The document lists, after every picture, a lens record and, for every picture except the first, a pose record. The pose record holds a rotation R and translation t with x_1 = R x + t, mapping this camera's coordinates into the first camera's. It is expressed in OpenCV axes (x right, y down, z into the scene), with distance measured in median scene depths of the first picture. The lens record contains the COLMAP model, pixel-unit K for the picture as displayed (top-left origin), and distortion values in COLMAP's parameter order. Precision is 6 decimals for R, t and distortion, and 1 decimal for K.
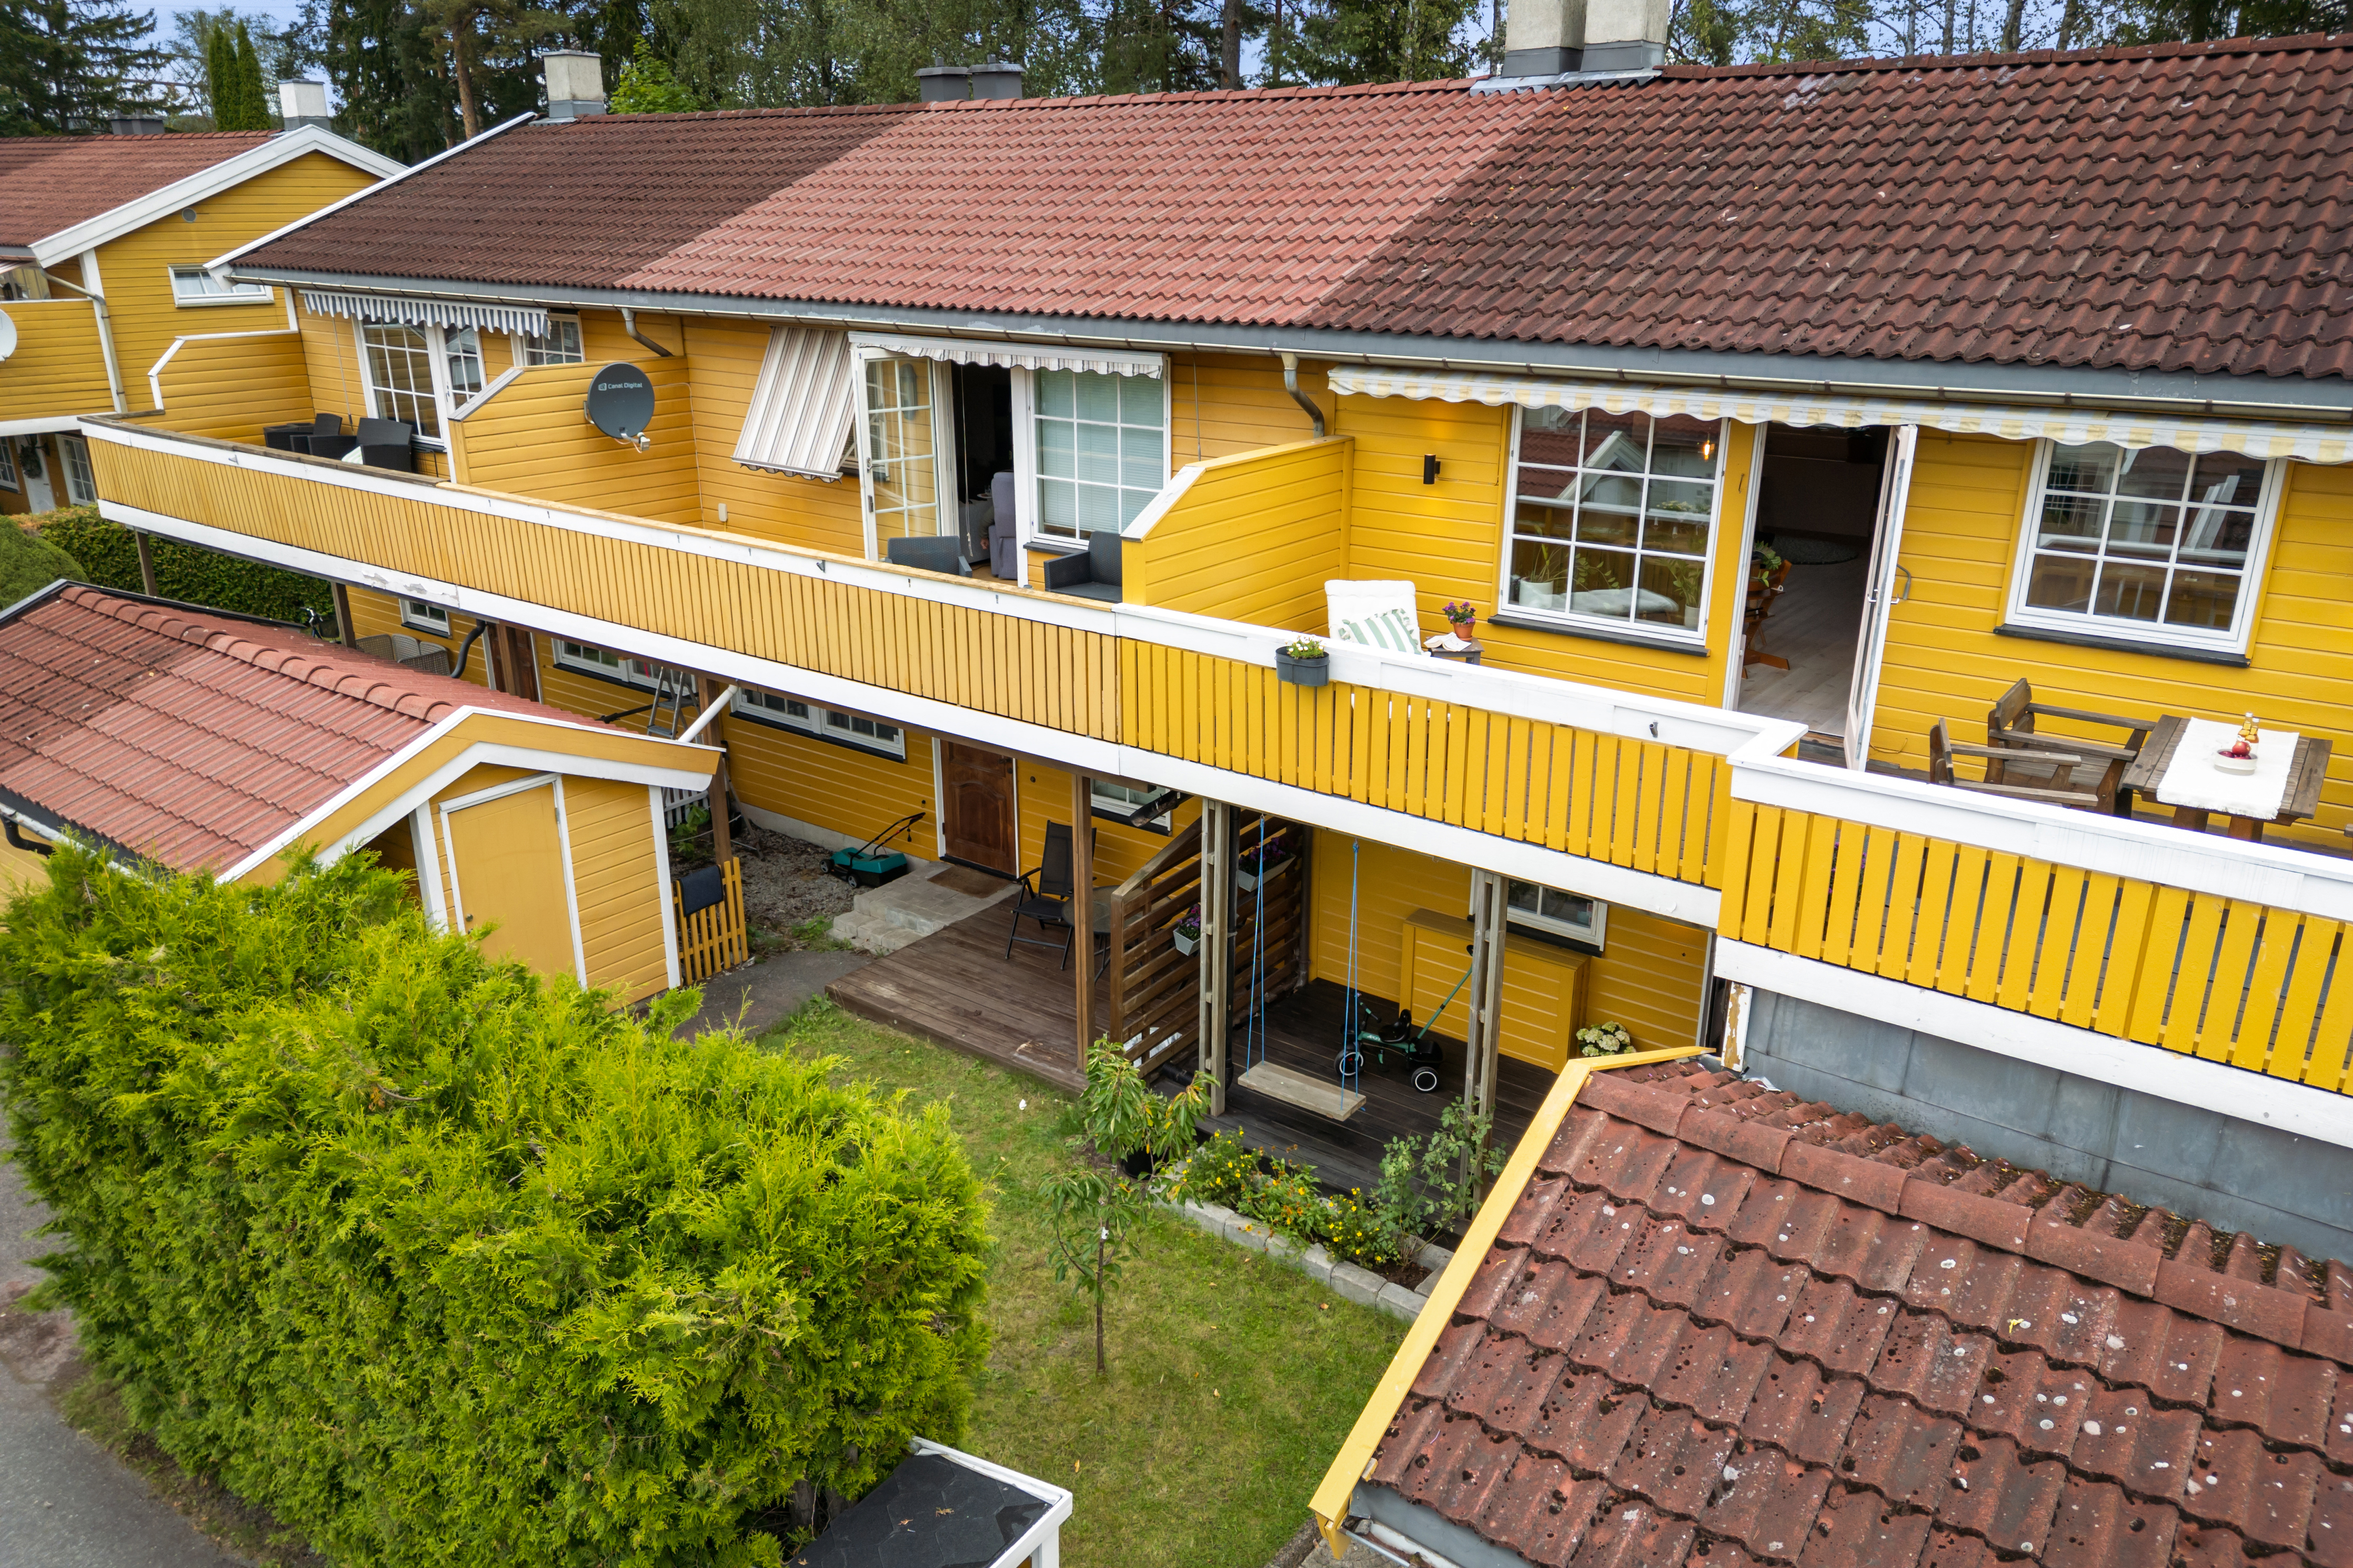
lens RADIAL K [[1630.7, 0, 1180.7], [0, 1630.7, 779.7], [0, 0, 1]] dist [0.086465, -0.093952]
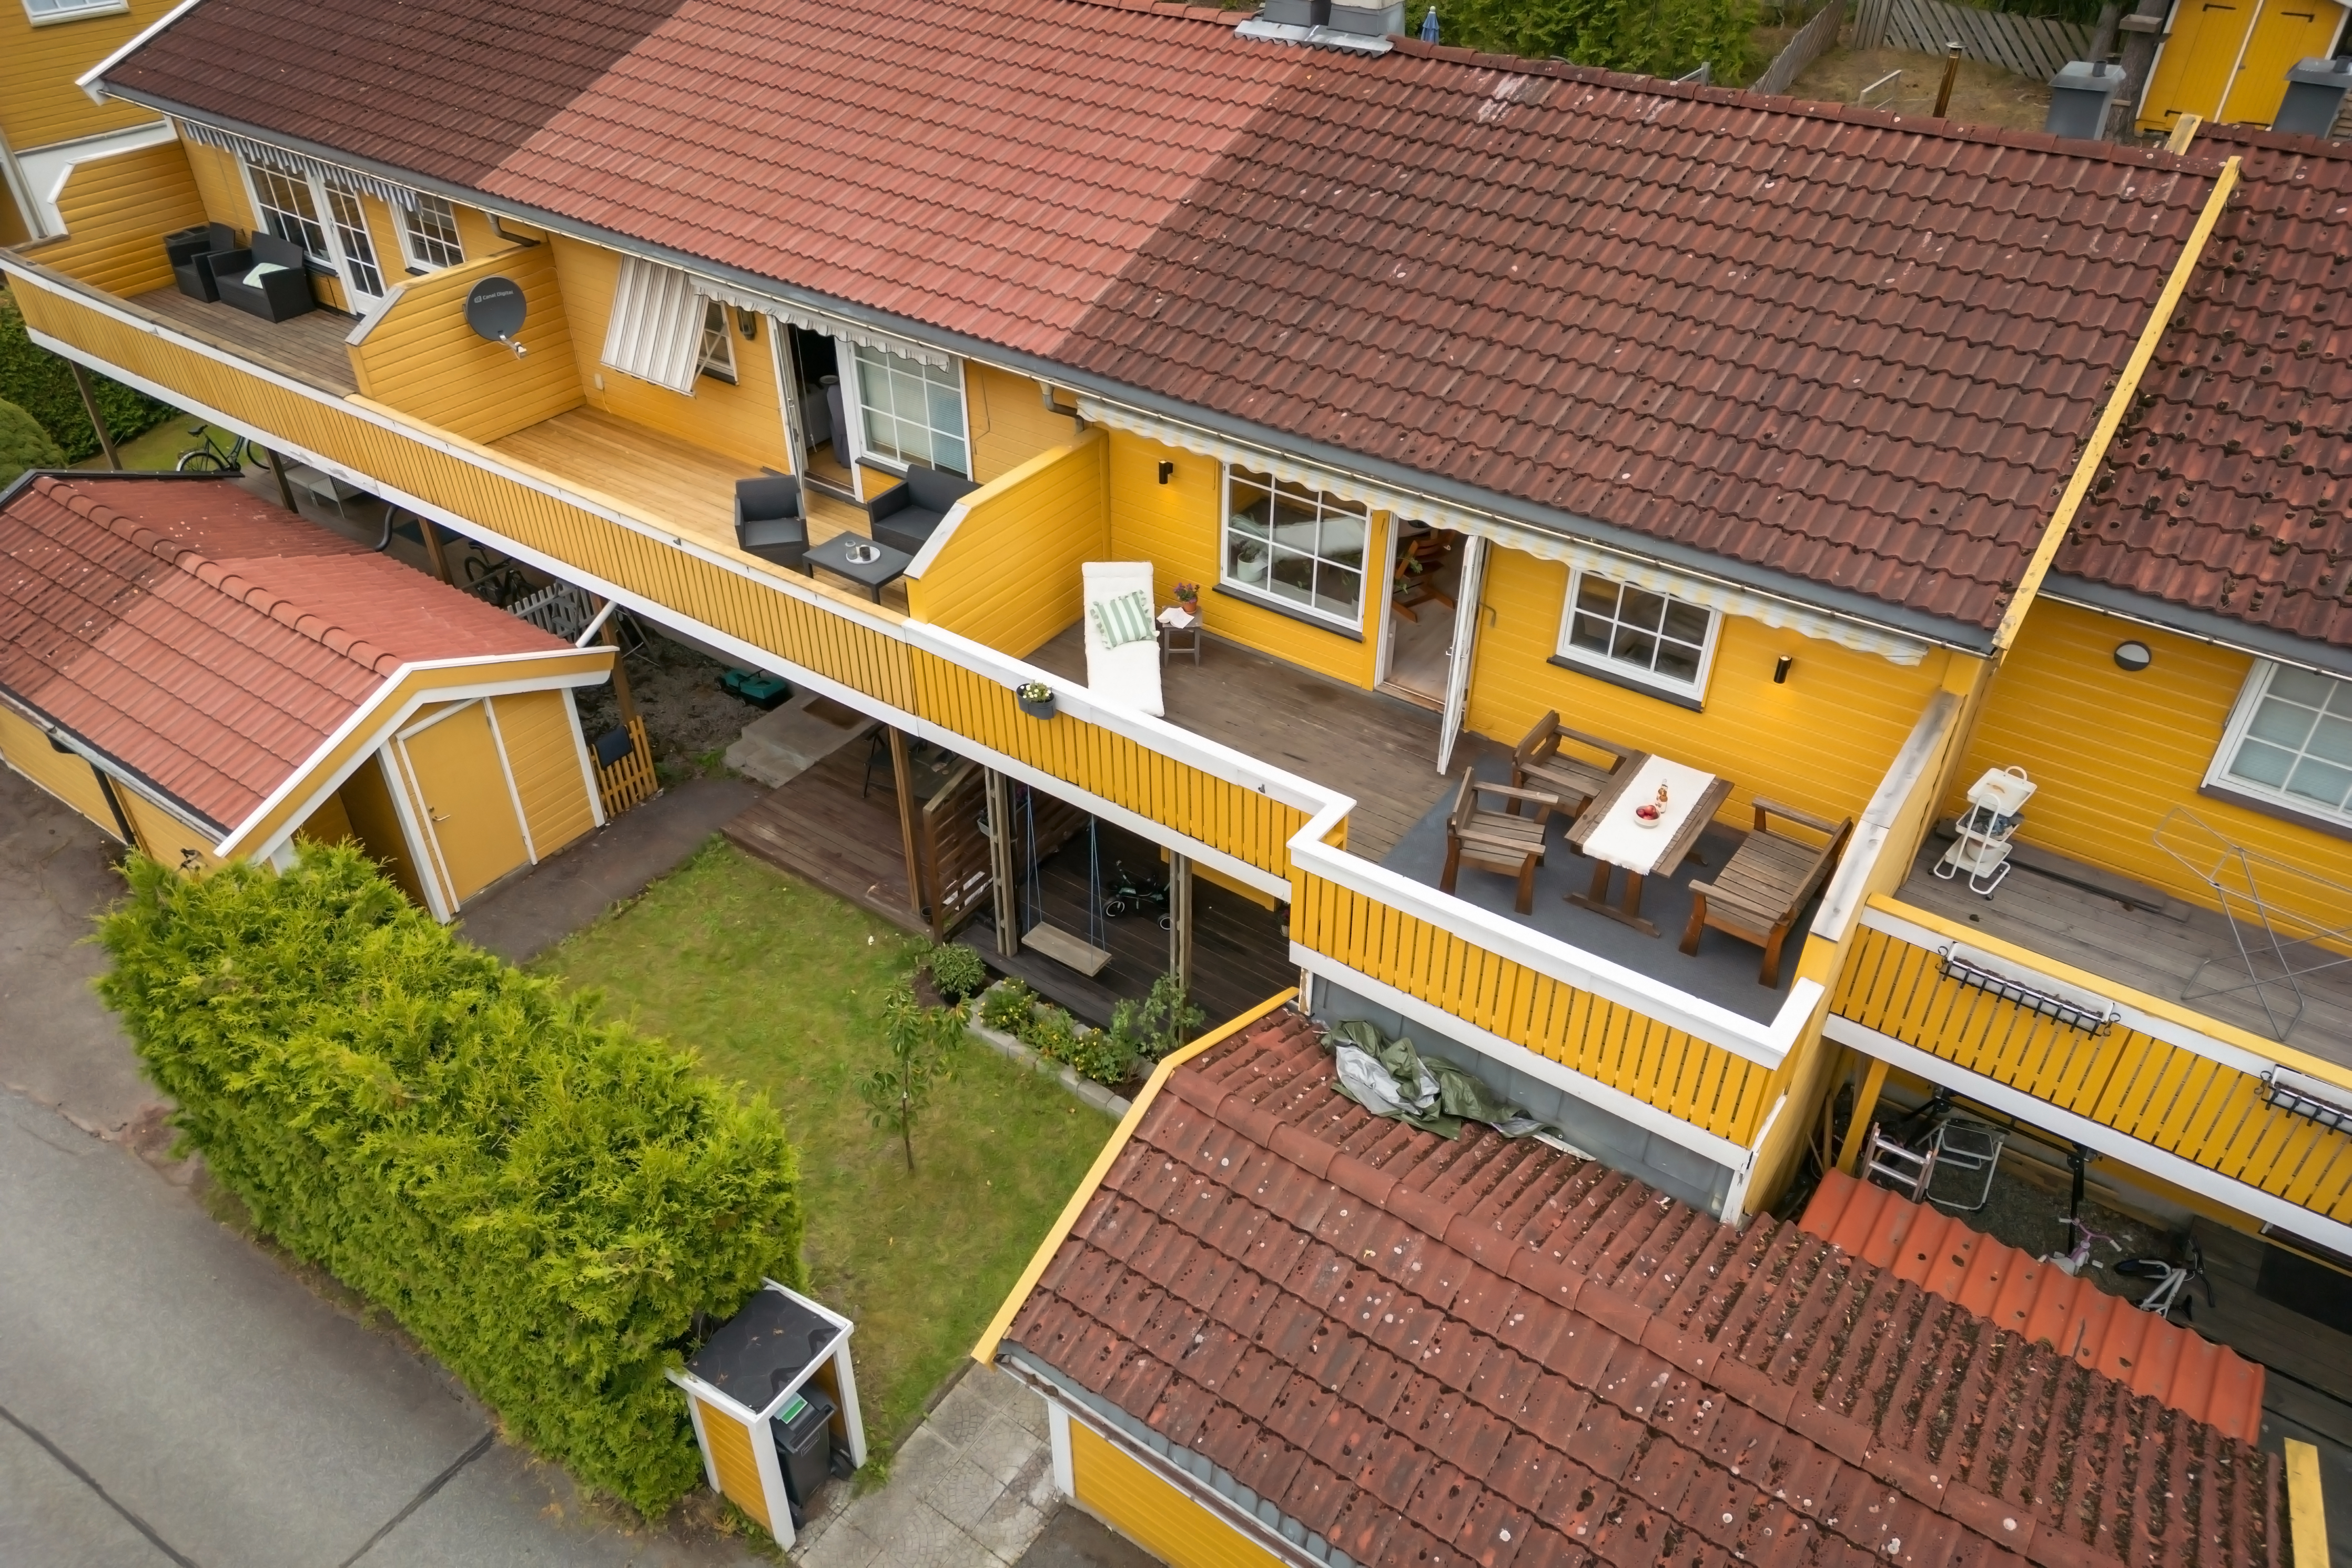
lens RADIAL K [[1630.1, 0, 1180.2], [0, 1630.1, 779.7], [0, 0, 1]] dist [0.086465, -0.093952]
pose [[0.999661, -0.014191, 0.021815, 0.157216], [0.007109, 0.955267, 0.295659, -0.390142], [-0.025035, -0.295404, 0.955044, -0.299643]]
